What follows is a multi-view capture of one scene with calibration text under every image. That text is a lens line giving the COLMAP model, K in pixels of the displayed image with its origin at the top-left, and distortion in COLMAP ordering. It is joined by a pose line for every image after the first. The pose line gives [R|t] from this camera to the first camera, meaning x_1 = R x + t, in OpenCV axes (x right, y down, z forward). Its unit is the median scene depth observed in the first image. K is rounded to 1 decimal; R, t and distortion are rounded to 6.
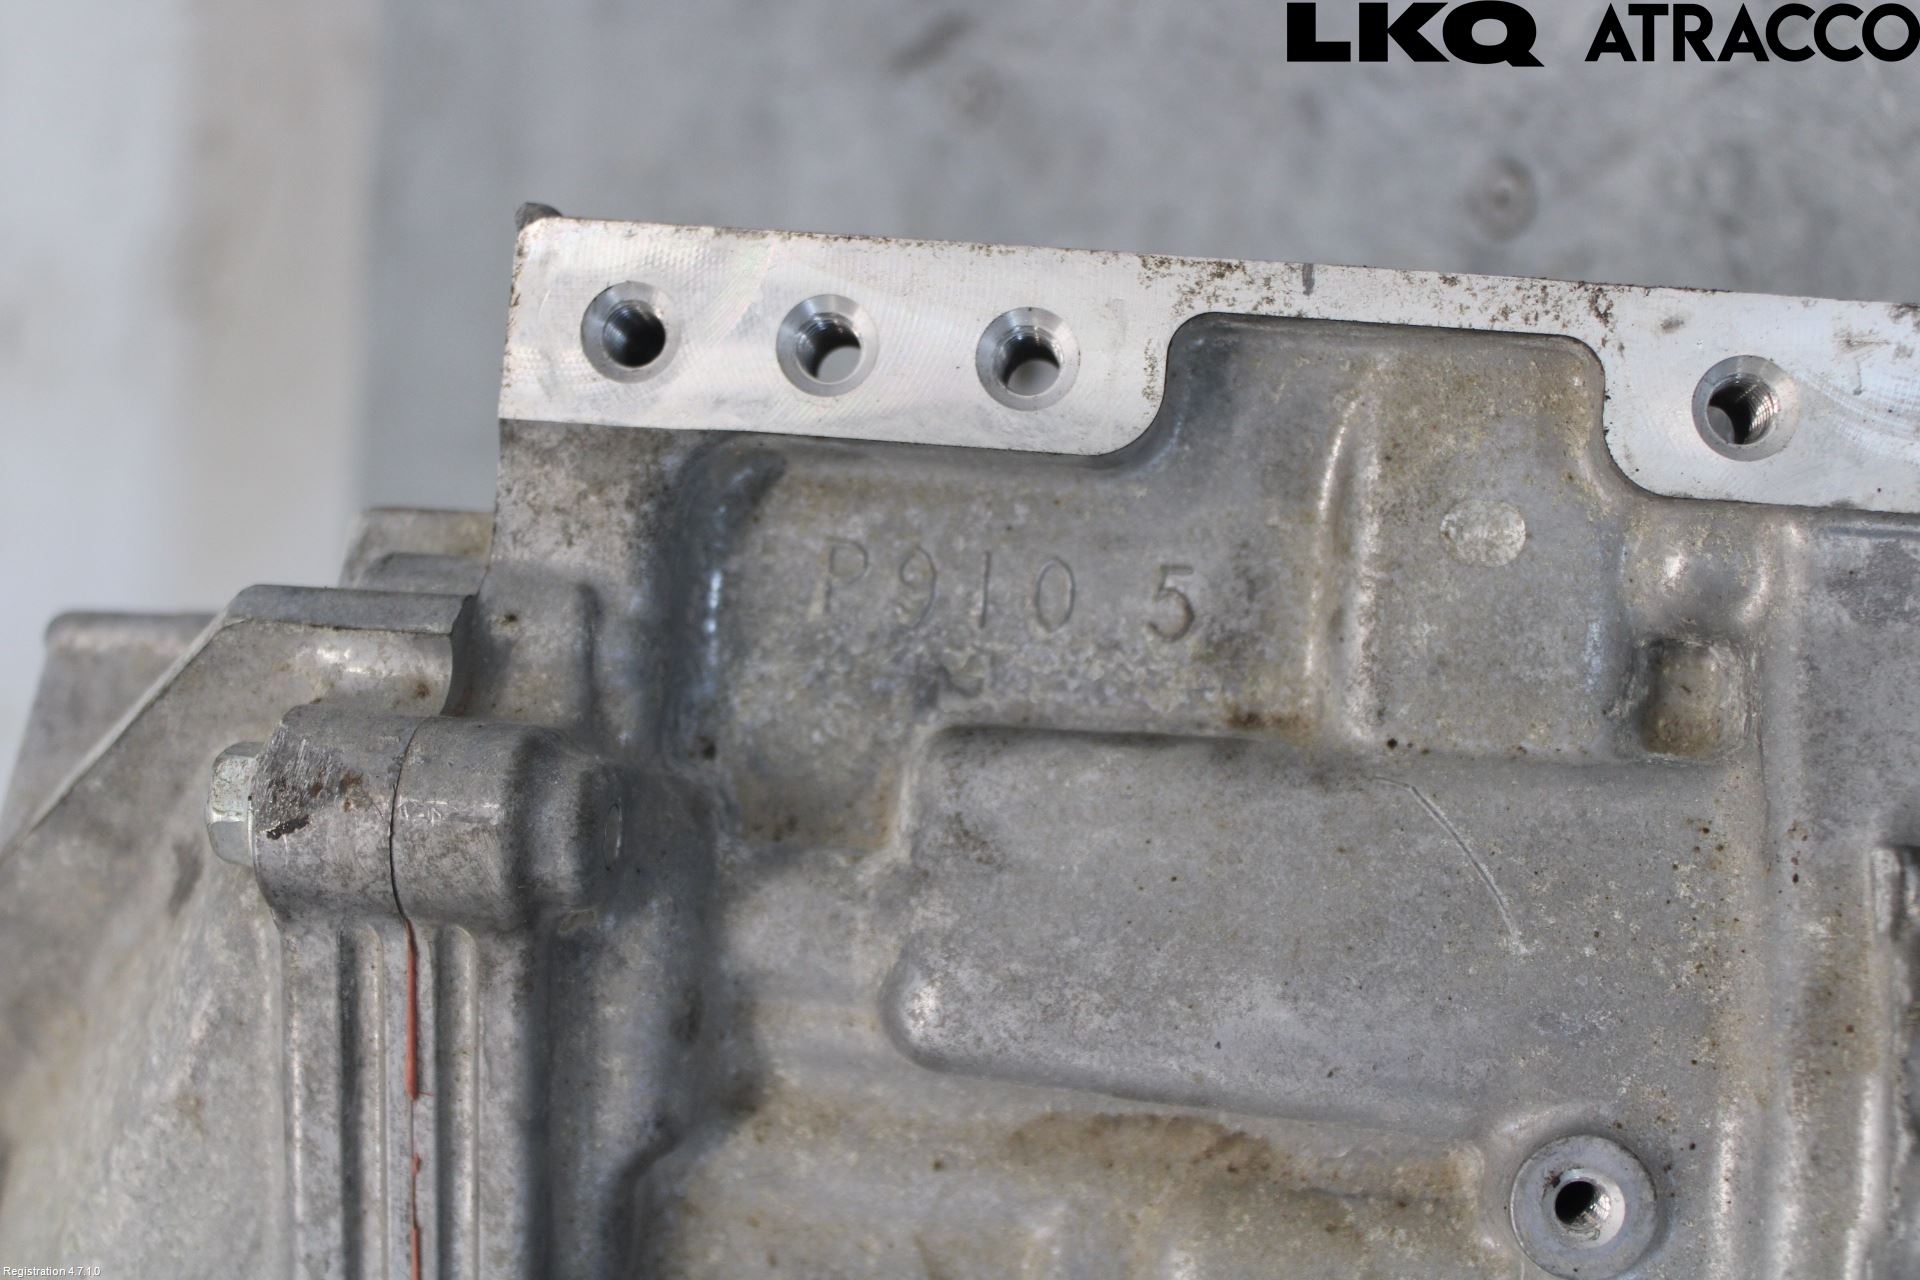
lens RADIAL K [[2489.5, 0, 960.0], [0, 2489.5, 640.0], [0, 0, 1]] dist [-0.078048, 0.226040]
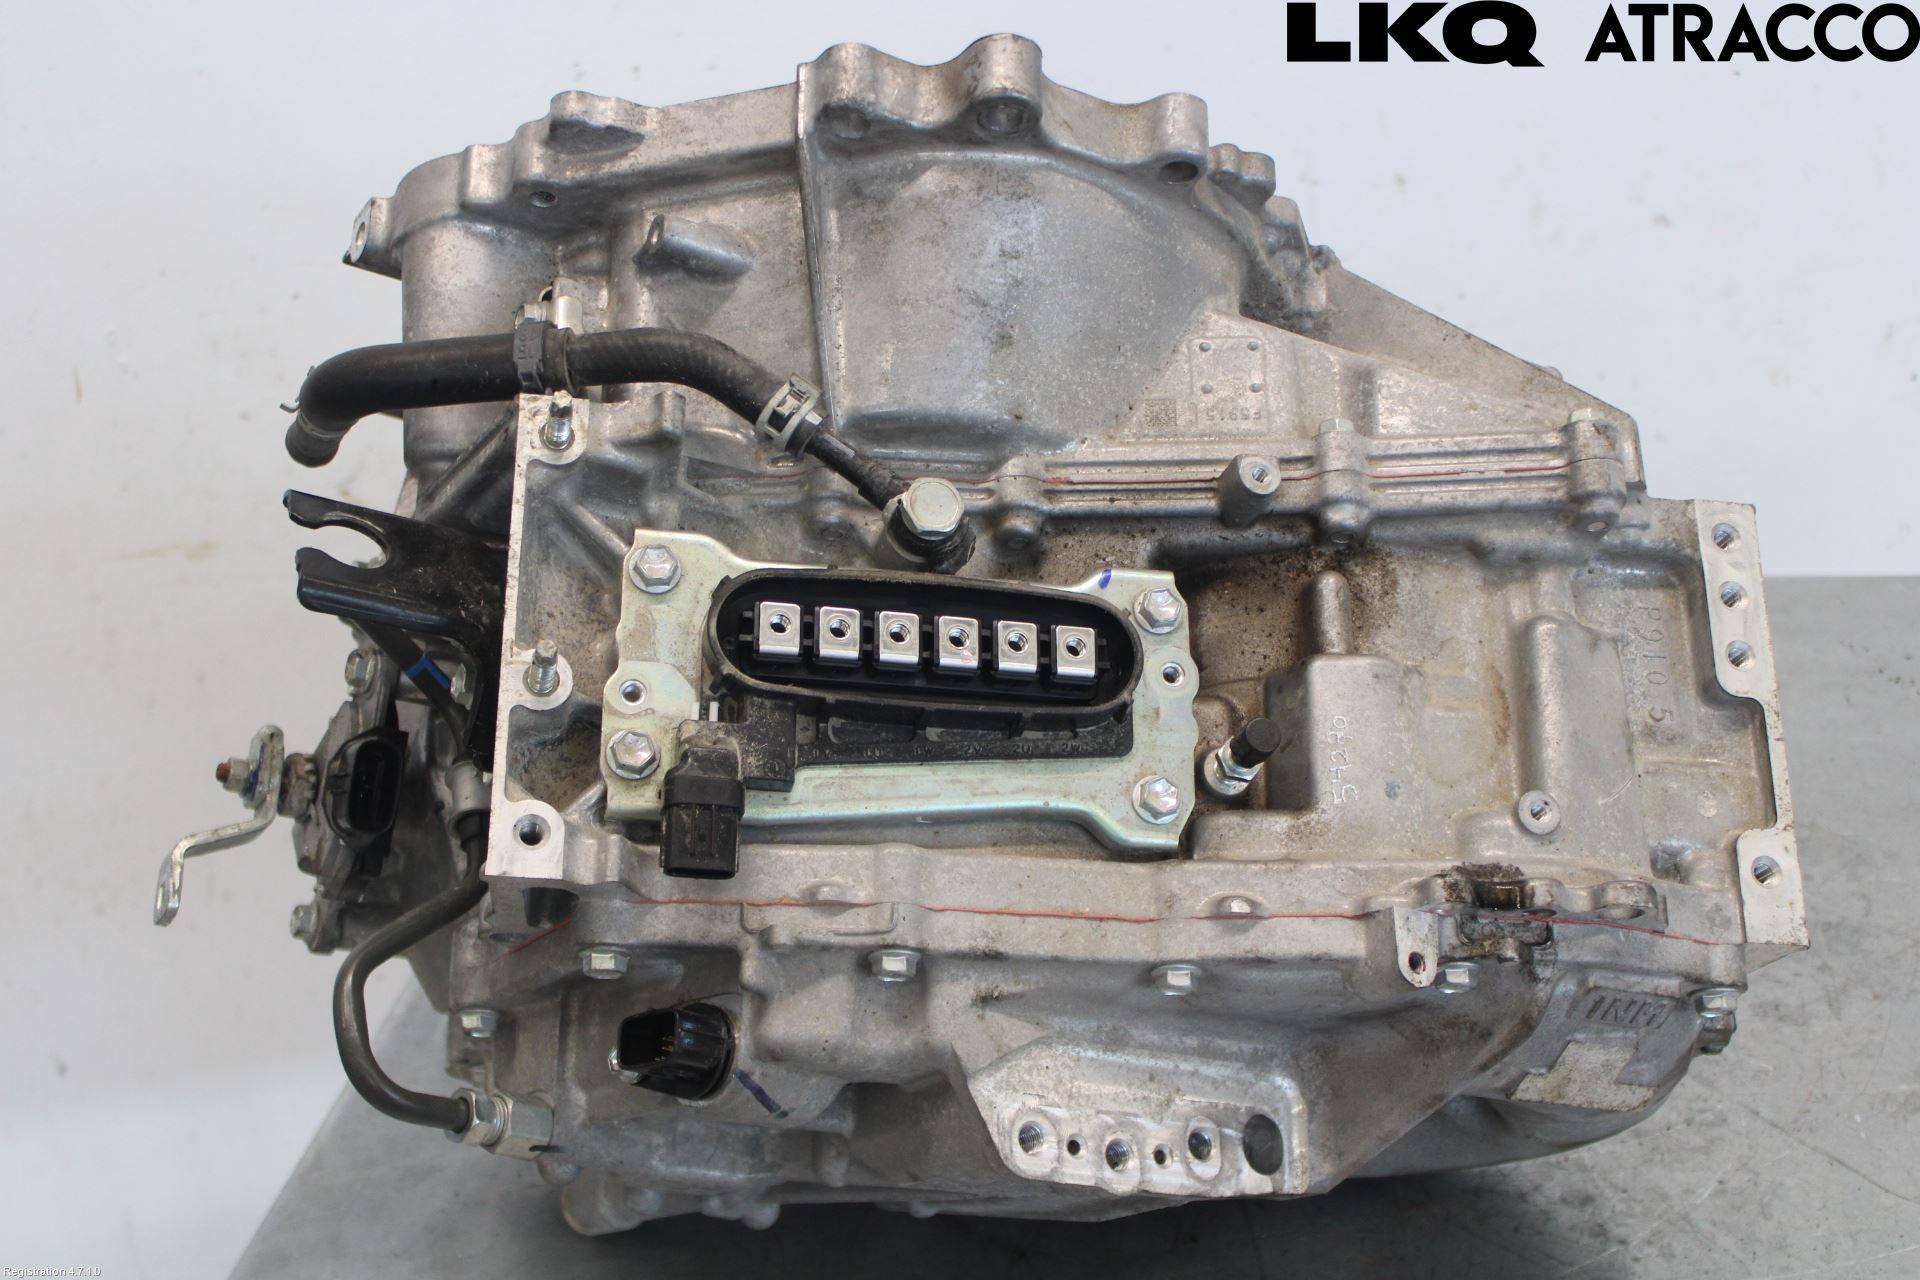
lens RADIAL K [[2510.9, 0, 960.0], [0, 2510.9, 640.0], [0, 0, 1]] dist [-0.119434, -0.002217]
pose [[0.066157, 0.965122, -0.253304, 0.739388], [-0.987905, 0.027674, -0.152574, 1.344192], [-0.140242, 0.260334, 0.955279, -1.865943]]
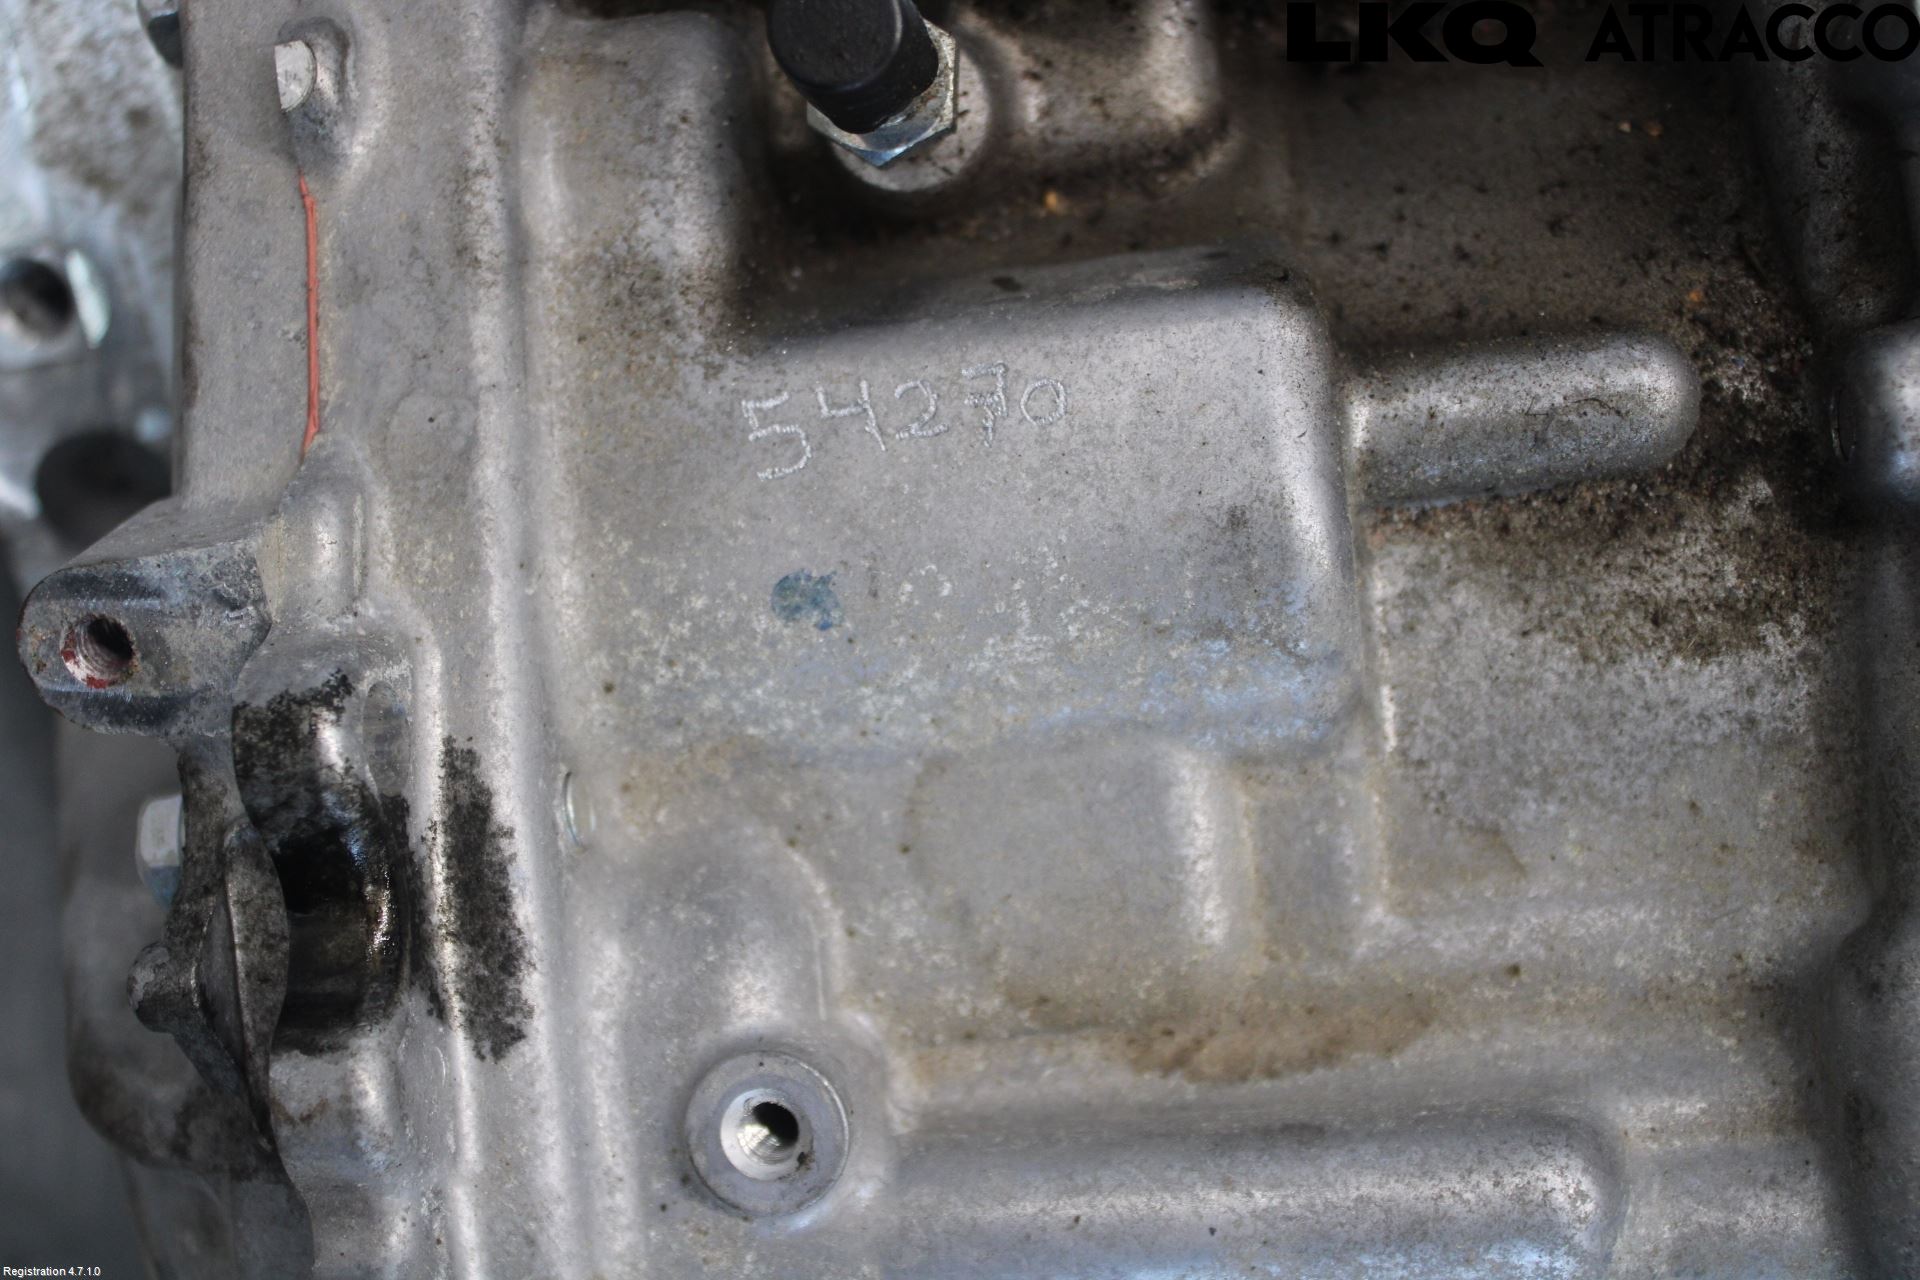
lens RADIAL K [[2489.5, 0, 960.0], [0, 2489.5, 640.0], [0, 0, 1]] dist [-0.078048, 0.226040]
pose [[-0.957260, 0.185753, 0.221697, -0.036989], [-0.181752, -0.982591, 0.038499, 0.334638], [0.224989, -0.003440, 0.974355, 0.155564]]
